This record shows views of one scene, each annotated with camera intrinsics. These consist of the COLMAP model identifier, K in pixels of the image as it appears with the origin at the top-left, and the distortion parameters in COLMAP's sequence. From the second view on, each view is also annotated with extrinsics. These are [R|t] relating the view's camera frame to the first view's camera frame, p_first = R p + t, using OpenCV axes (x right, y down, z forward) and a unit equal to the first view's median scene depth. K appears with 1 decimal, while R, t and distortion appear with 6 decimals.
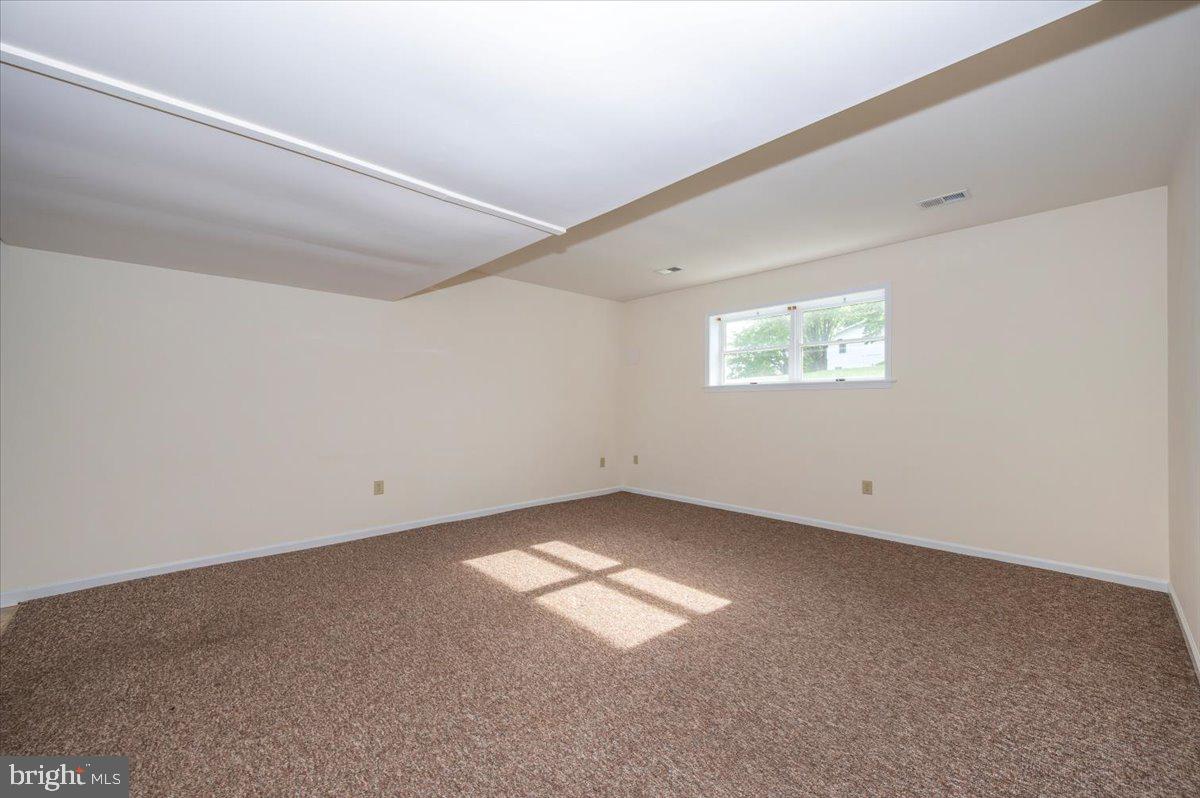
lens RADIAL K [[473.3, 0, 598.4], [0, 473.3, 402.5], [0, 0, 1]] dist [-0.000691, 0.000155]
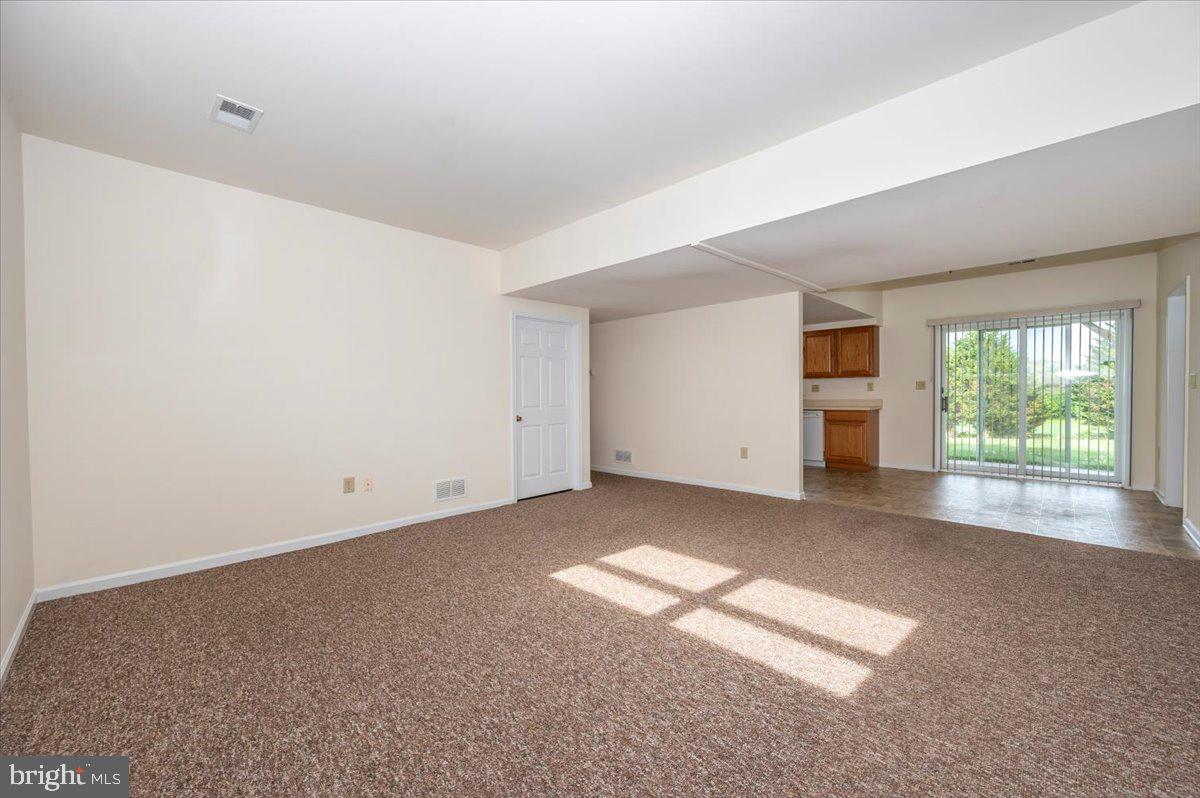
lens RADIAL K [[473.3, 0, 598.4], [0, 473.3, 401.8], [0, 0, 1]] dist [-0.000691, 0.000155]
pose [[-0.999360, 0.011054, -0.034016, 0.185293], [0.010526, 0.999822, 0.015648, 0.026024], [0.034183, 0.015280, -0.999299, 1.849930]]
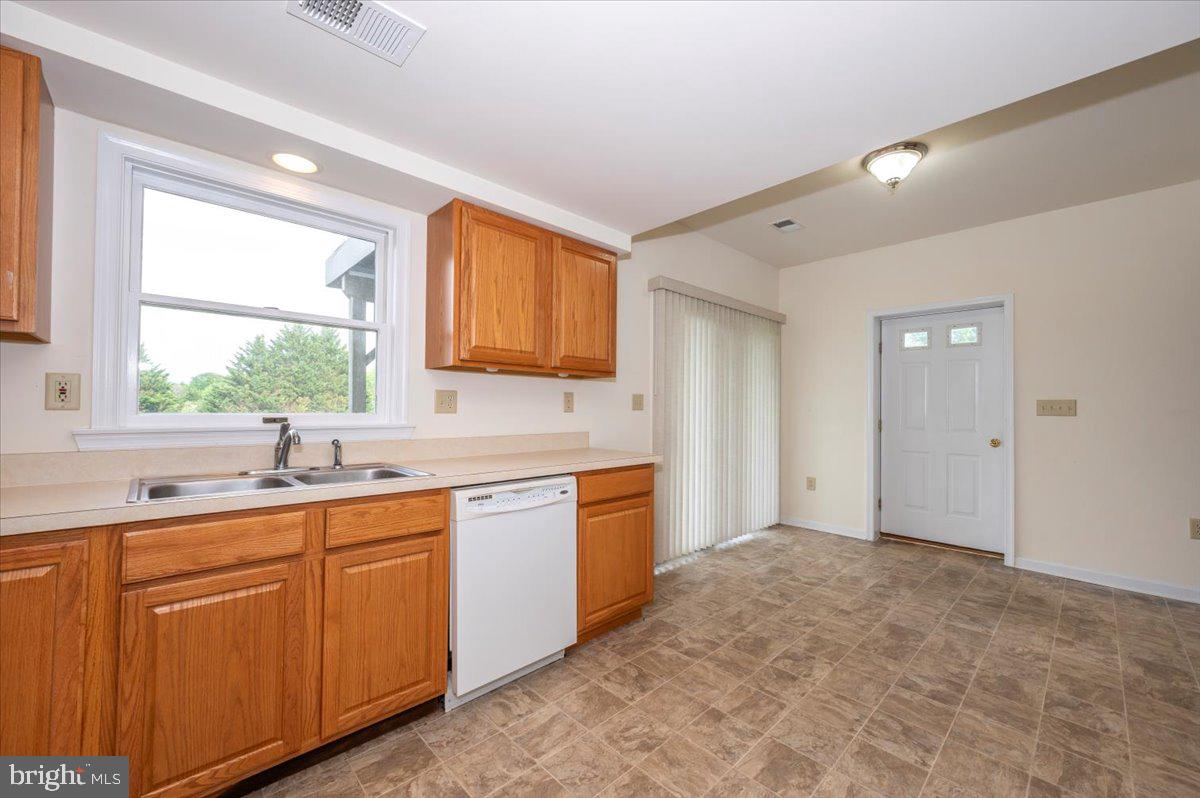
lens RADIAL K [[473.3, 0, 605.0], [0, 473.3, 393.8], [0, 0, 1]] dist [-0.000691, 0.000155]
pose [[0.009407, -0.033774, -0.999385, -0.258867], [-0.004842, 0.999416, -0.033820, 0.018713], [0.999944, 0.005157, 0.009238, -0.309234]]
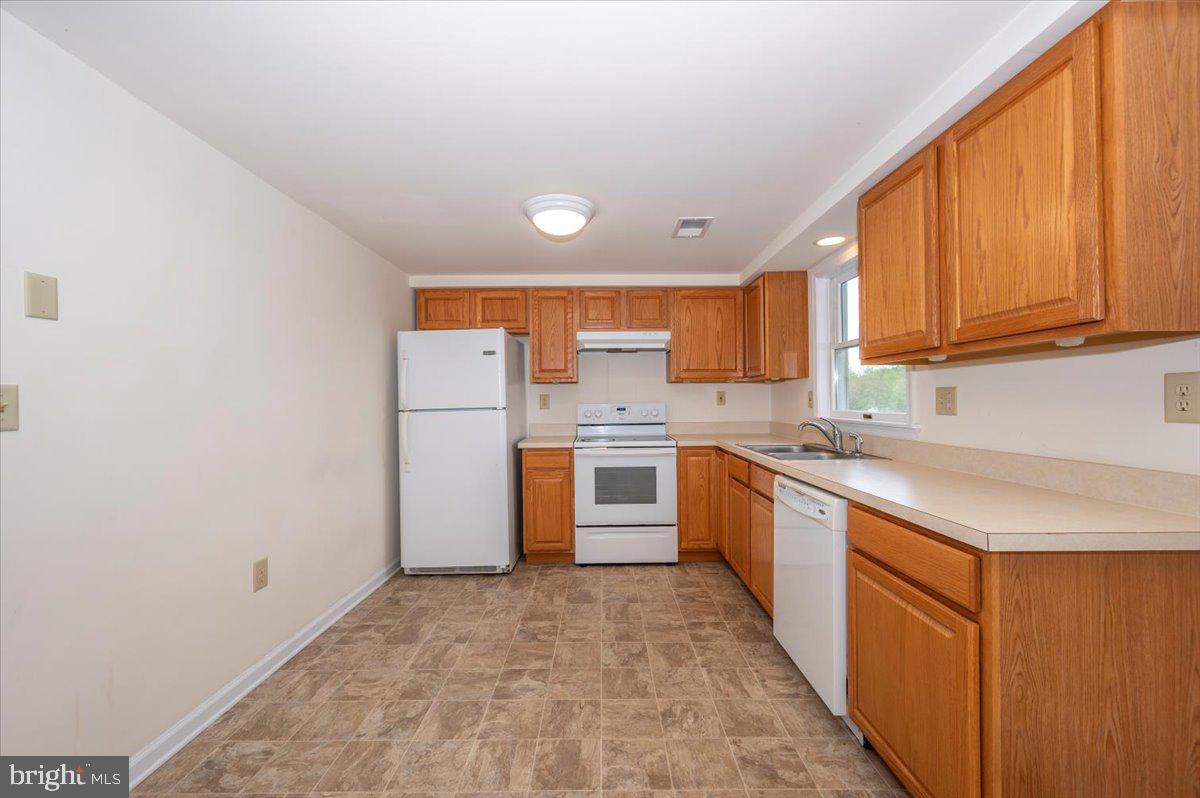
lens RADIAL K [[473.3, 0, 600.9], [0, 473.3, 397.2], [0, 0, 1]] dist [-0.000691, 0.000155]
pose [[-0.723230, 0.008686, 0.690552, -1.122257], [0.003697, 0.999955, -0.008706, 0.005378], [-0.690597, -0.003743, -0.723230, 0.211997]]
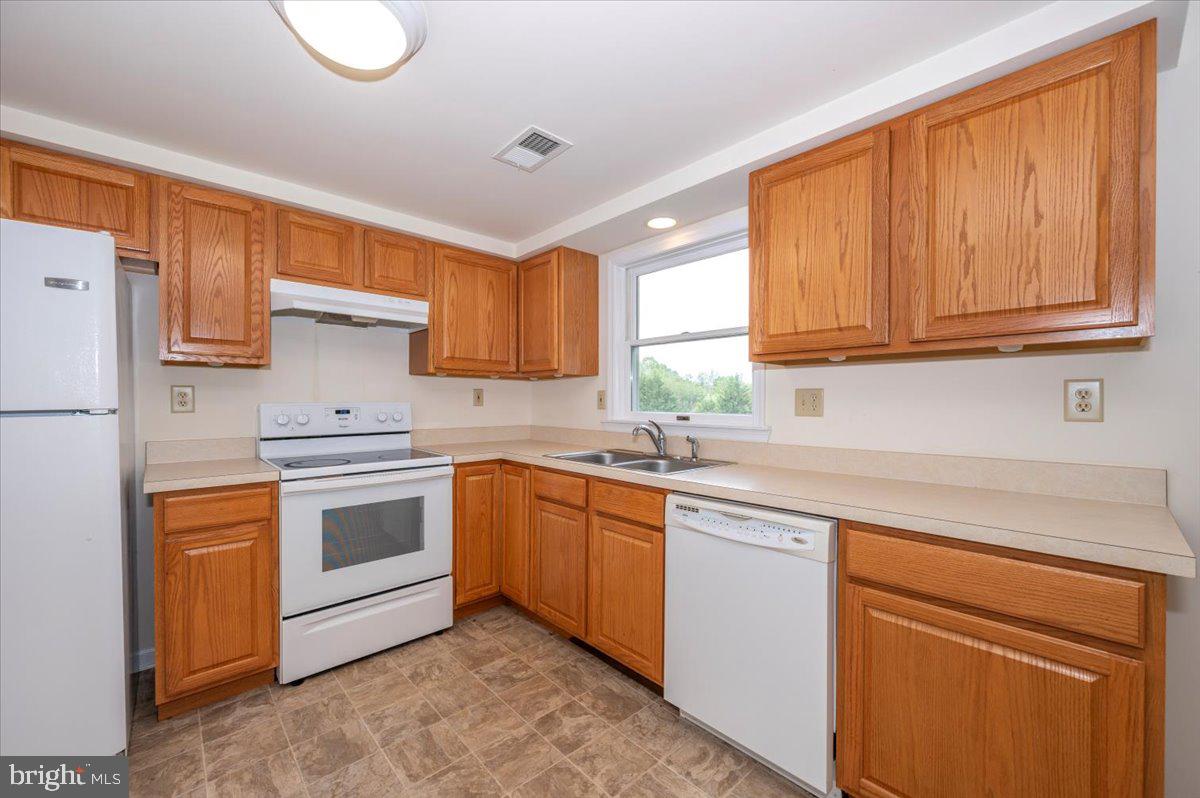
lens RADIAL K [[473.3, 0, 600.3], [0, 473.3, 402.5], [0, 0, 1]] dist [-0.000691, 0.000155]
pose [[-0.999883, -0.005436, 0.014289, -0.752103], [-0.005456, 0.999984, -0.001360, 0.009340], [-0.014281, -0.001438, -0.999897, 0.076592]]
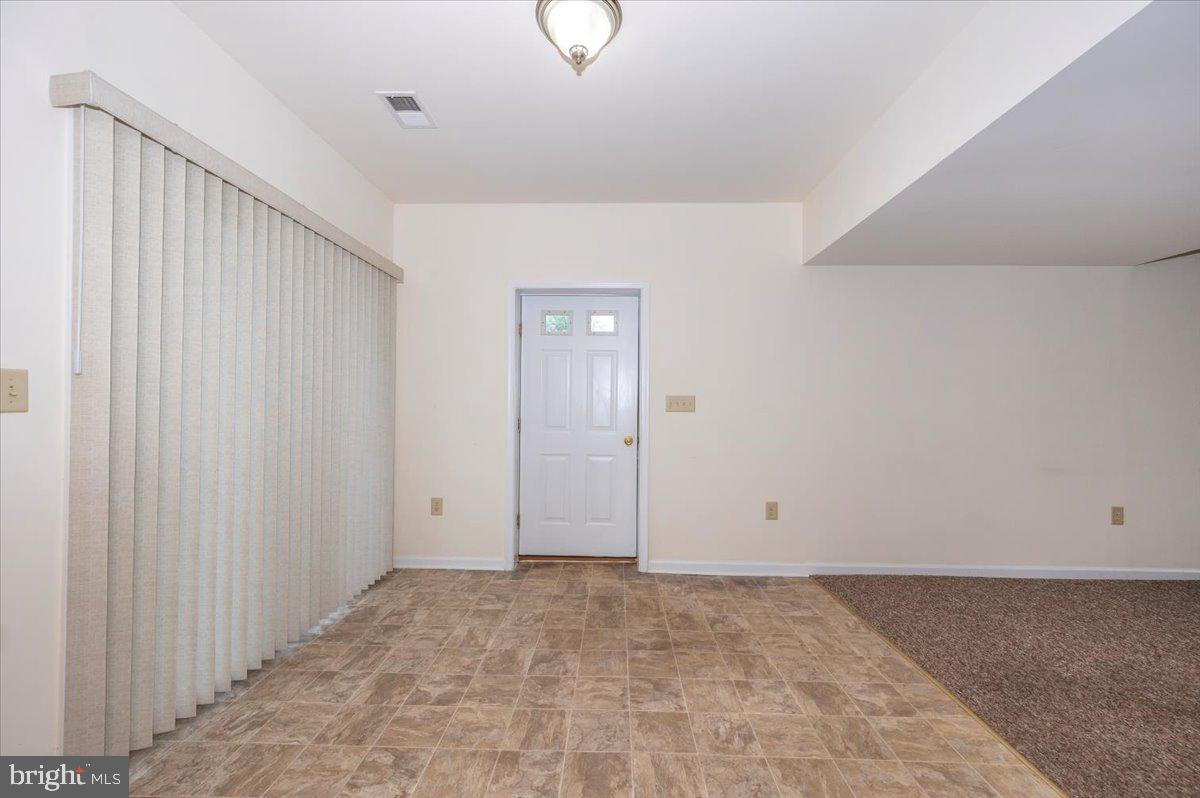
lens RADIAL K [[473.3, 0, 603.8], [0, 473.3, 411.7], [0, 0, 1]] dist [-0.000691, 0.000155]
pose [[0.707628, 0.017438, -0.706370, -0.709946], [-0.006480, 0.999814, 0.018191, 0.008556], [0.706556, -0.008295, 0.707609, -0.142943]]
